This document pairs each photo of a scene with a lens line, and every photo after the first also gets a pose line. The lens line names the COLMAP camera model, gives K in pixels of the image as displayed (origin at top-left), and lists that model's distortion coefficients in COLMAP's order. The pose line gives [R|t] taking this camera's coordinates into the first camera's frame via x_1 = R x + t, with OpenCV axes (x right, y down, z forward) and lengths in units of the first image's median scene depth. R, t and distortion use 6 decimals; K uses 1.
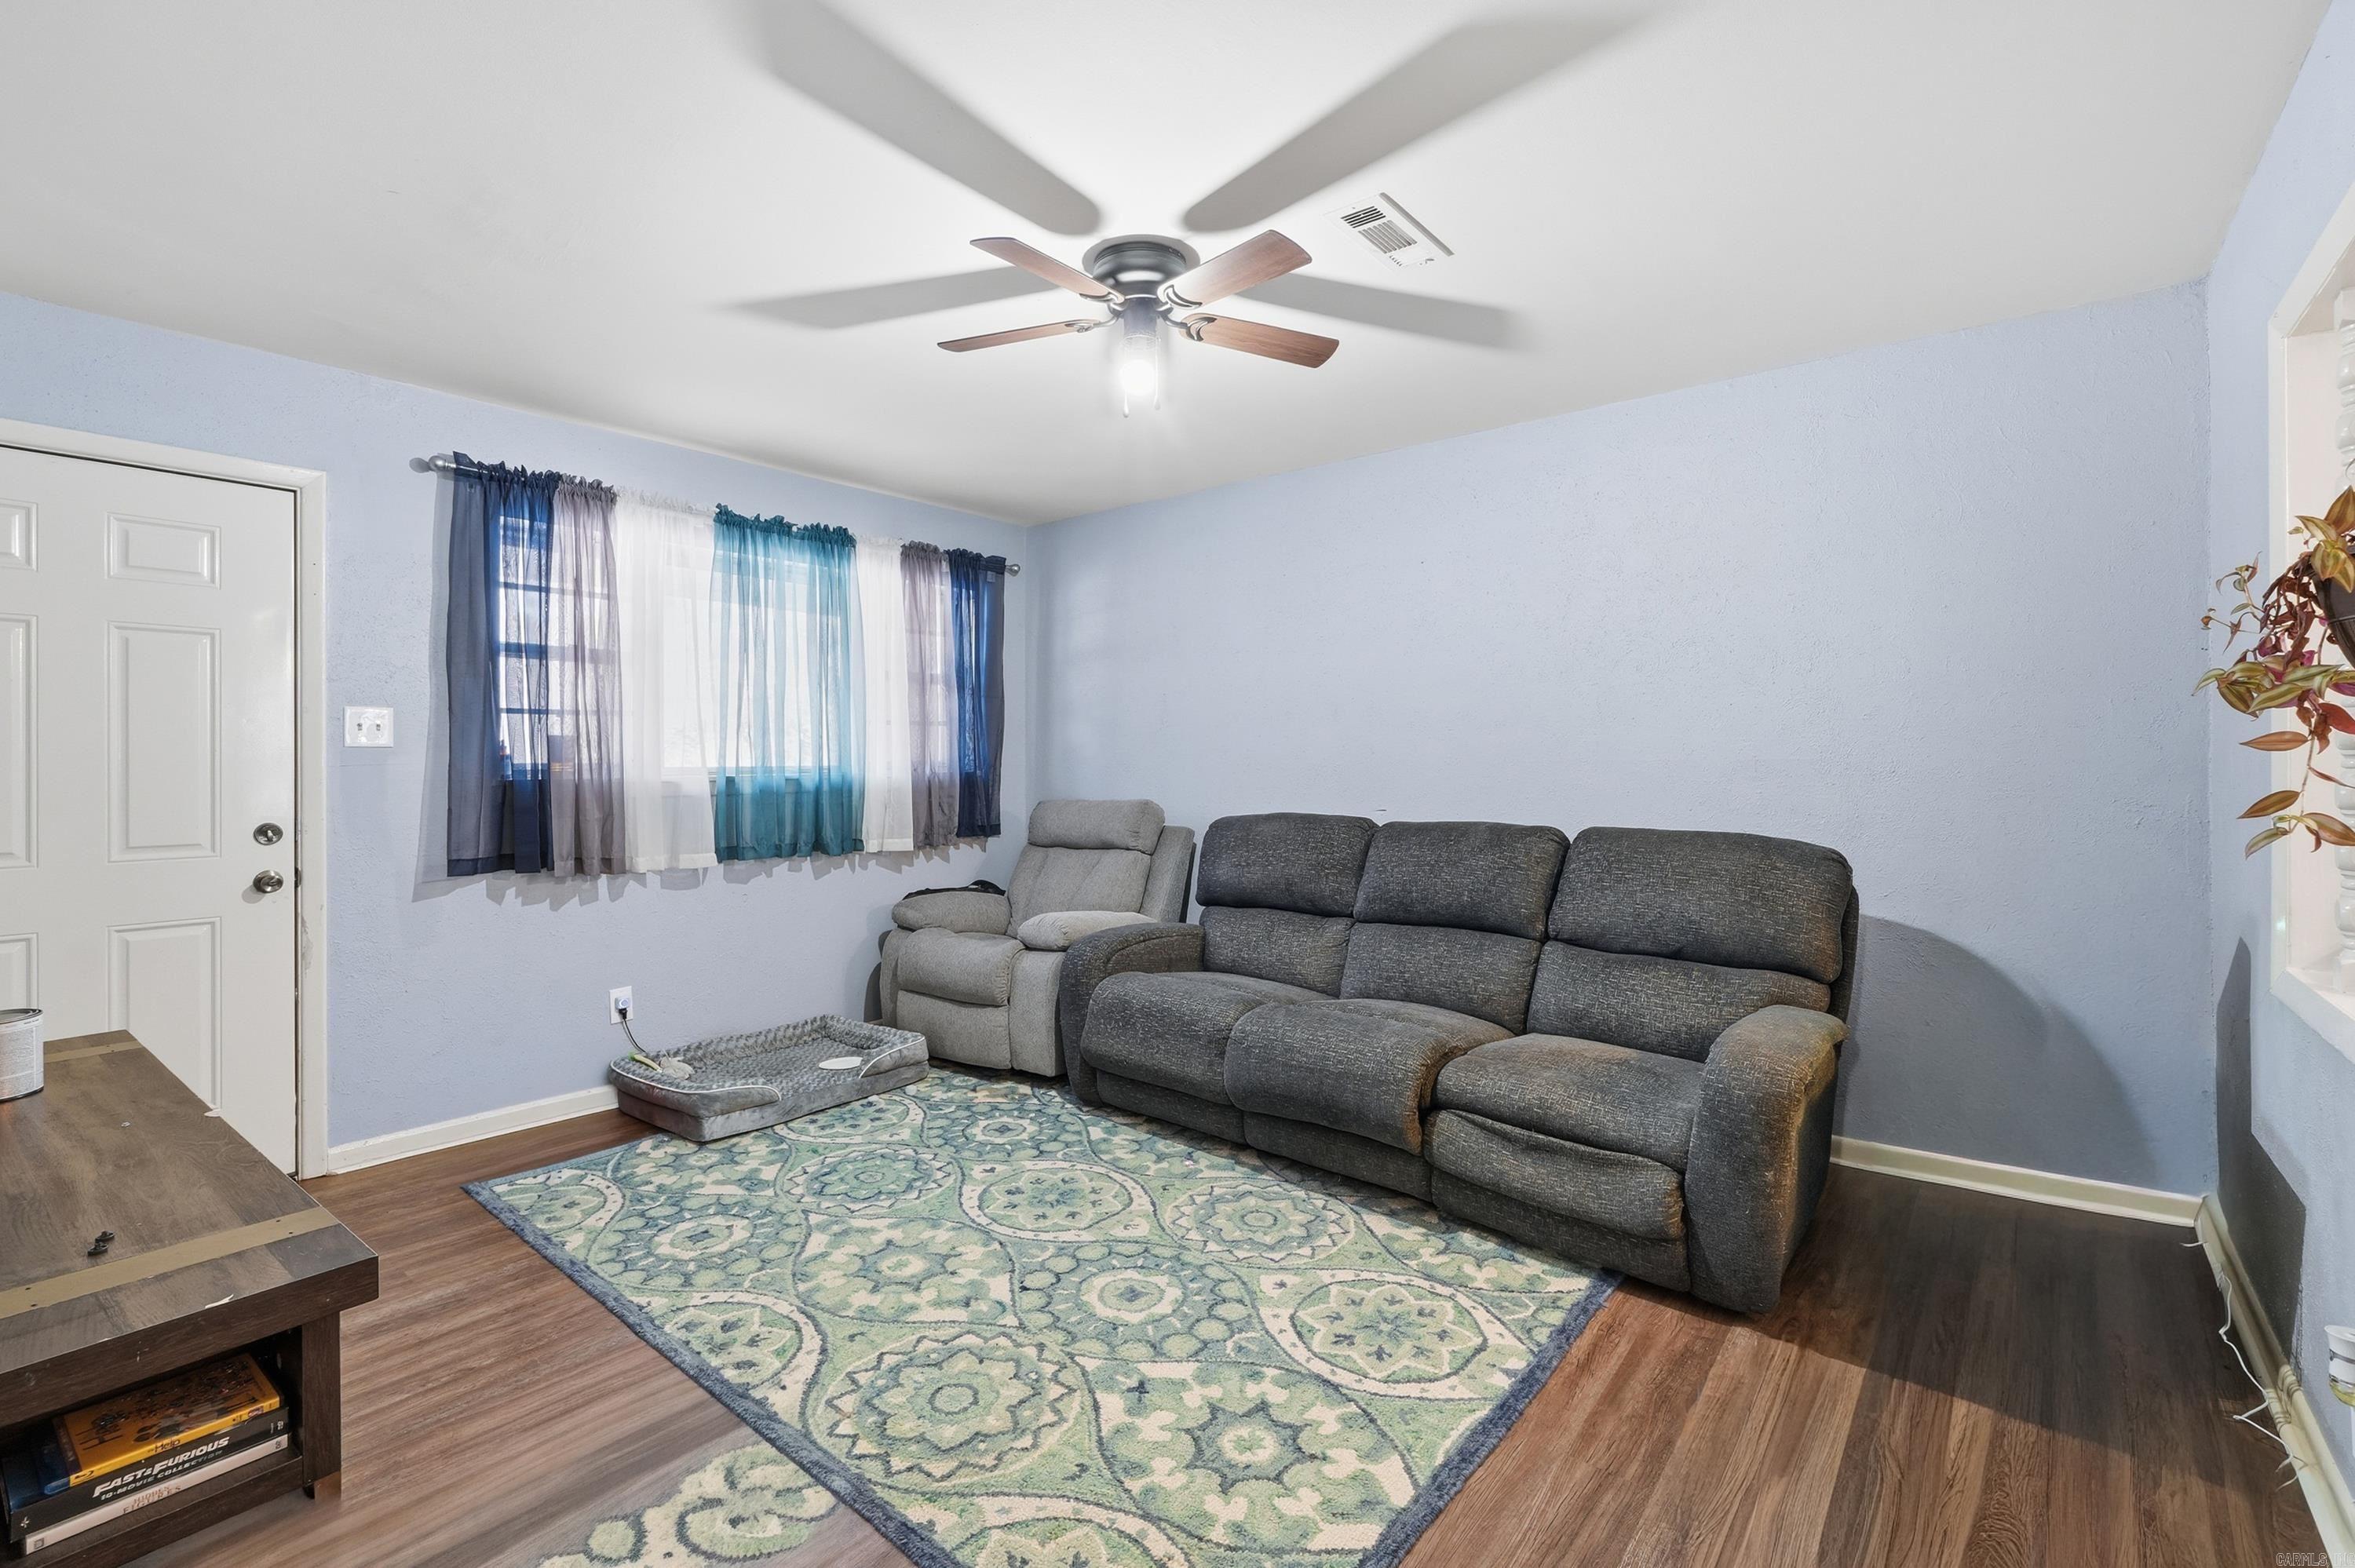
lens RADIAL K [[1039.2, 0, 1184.5], [0, 1039.2, 761.5], [0, 0, 1]] dist [-0.000783, 0.002445]
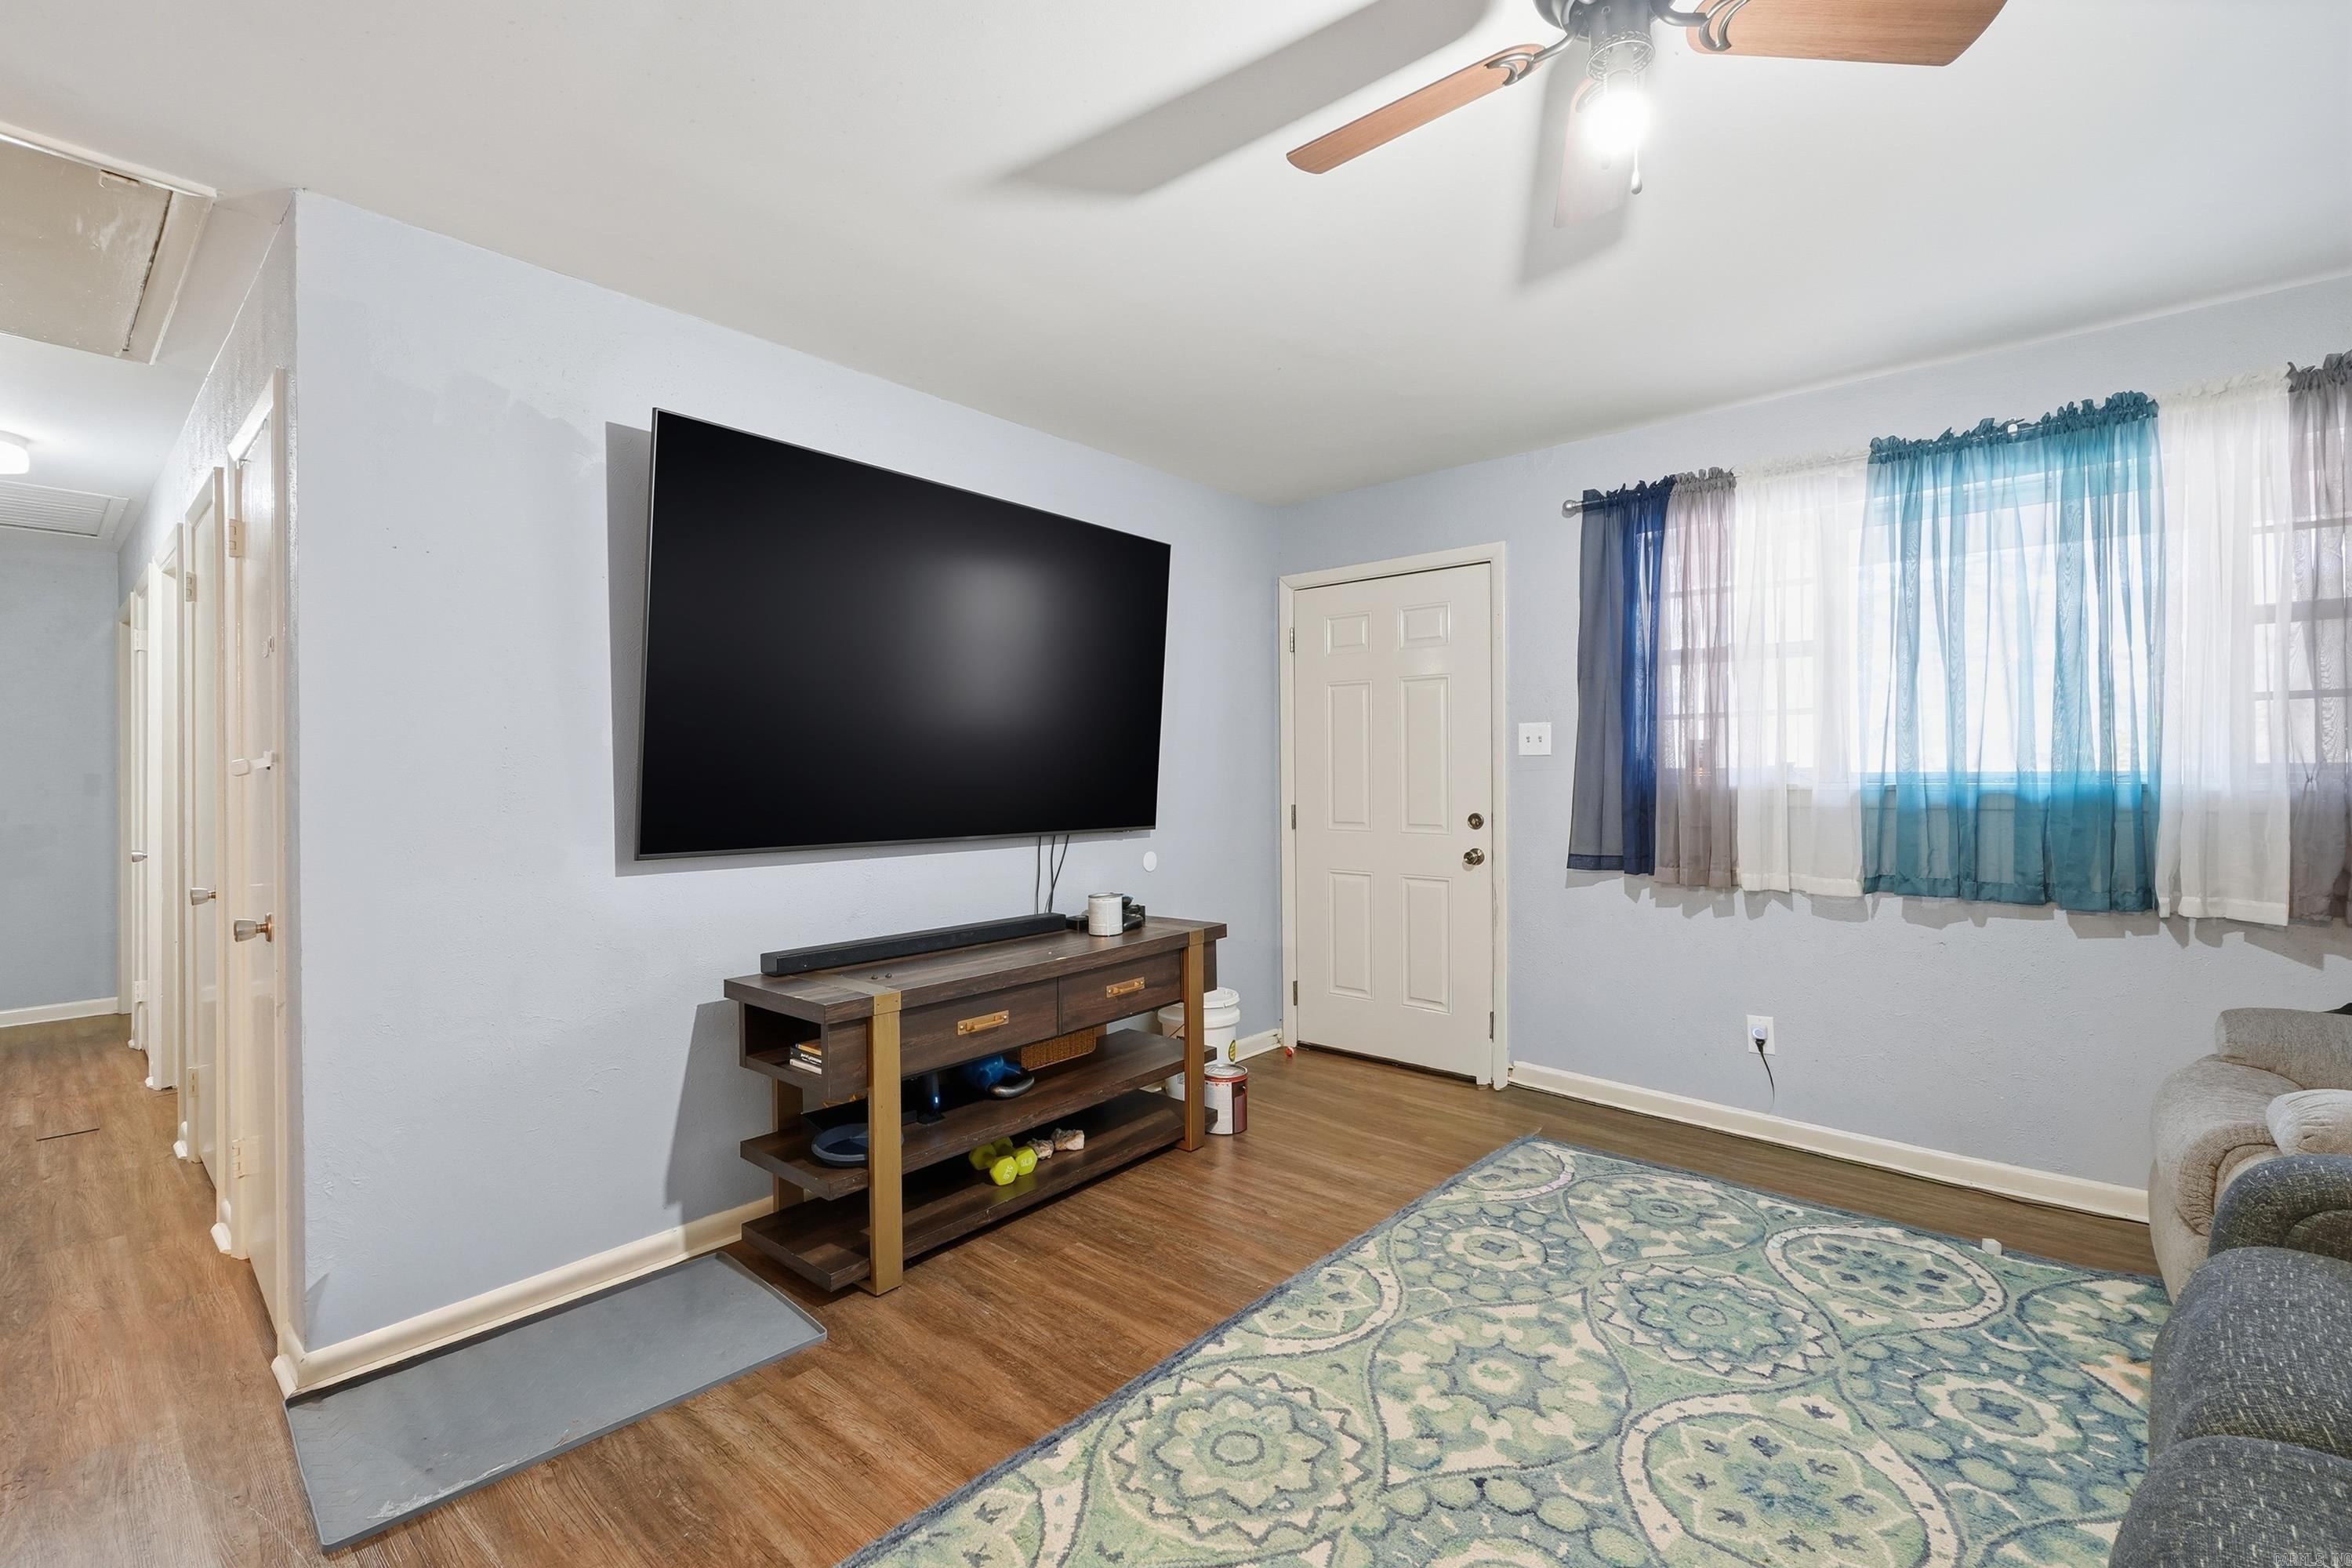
lens RADIAL K [[1038.0, 0, 1166.6], [0, 1038.0, 768.7], [0, 0, 1]] dist [-0.000783, 0.002445]
pose [[-0.049543, 0.002576, -0.998769, 0.561817], [0.007469, 0.999970, 0.002209, -0.005124], [0.998744, -0.007351, -0.049561, 0.768723]]
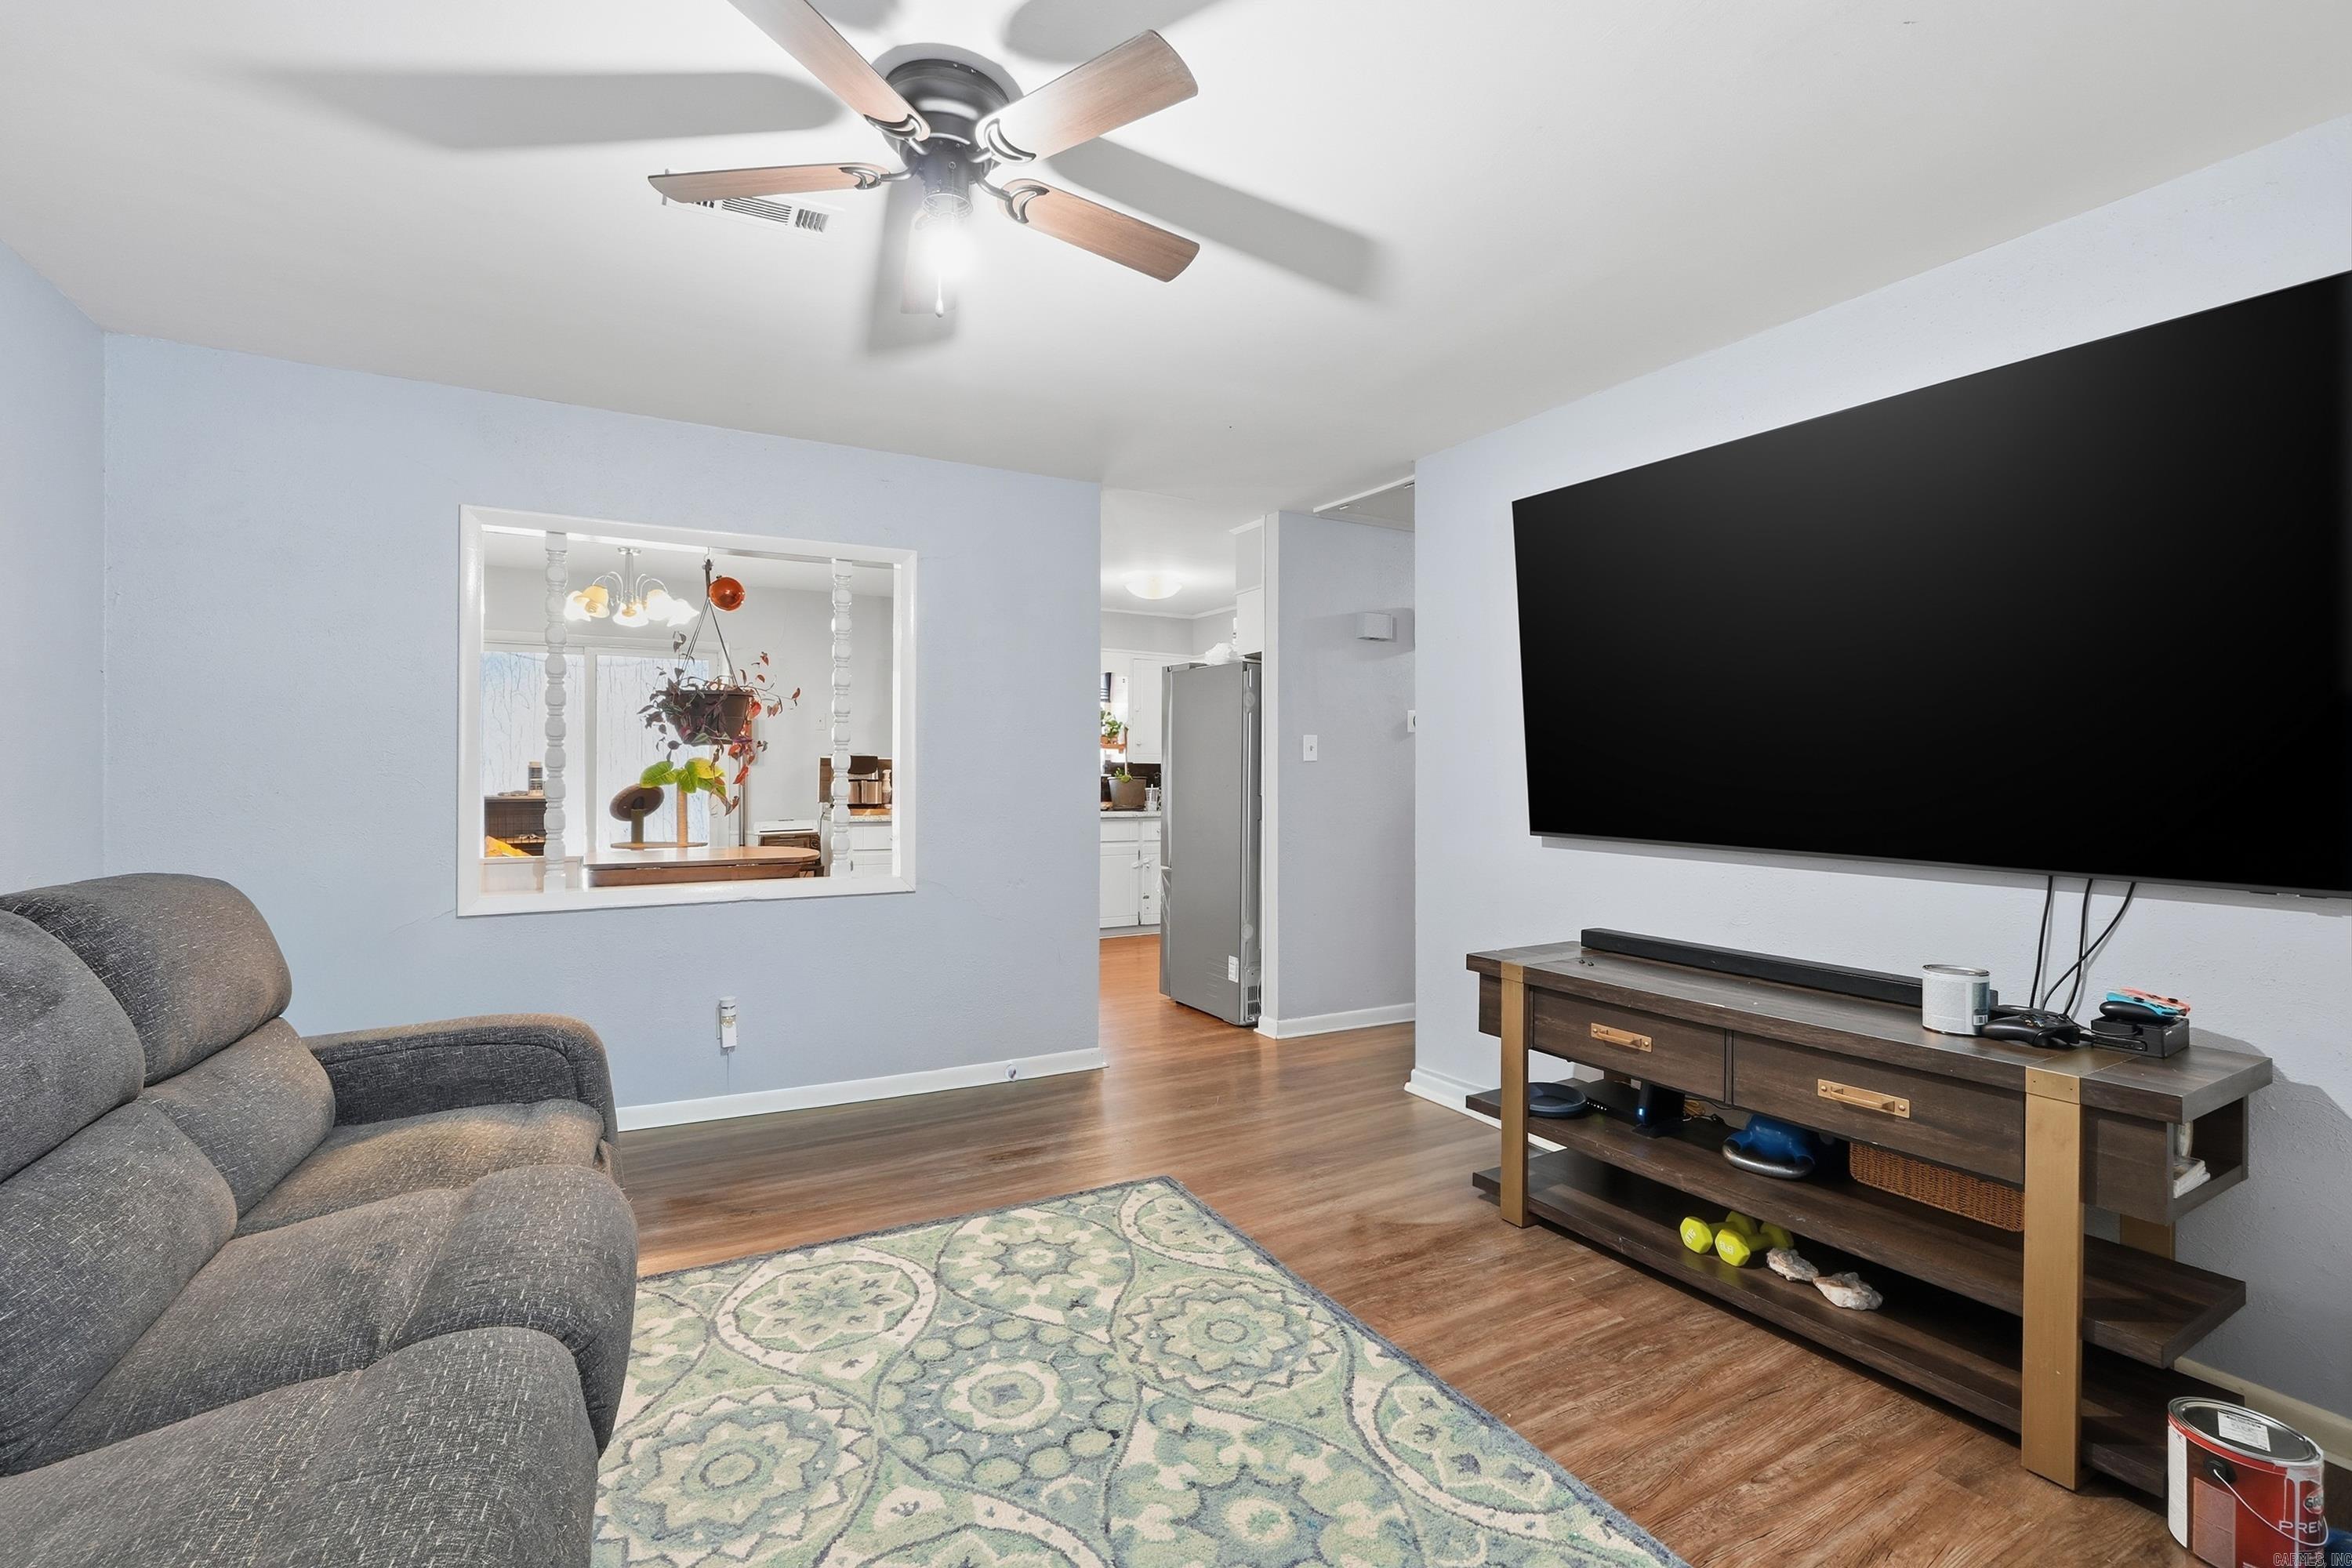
lens RADIAL K [[1038.0, 0, 1151.3], [0, 1038.0, 776.8], [0, 0, 1]] dist [-0.000783, 0.002445]
pose [[-0.915845, 0.000279, 0.401531, -0.469419], [0.001434, 0.999996, 0.002576, 0.002596], [-0.401529, 0.002934, -0.915842, 1.613748]]
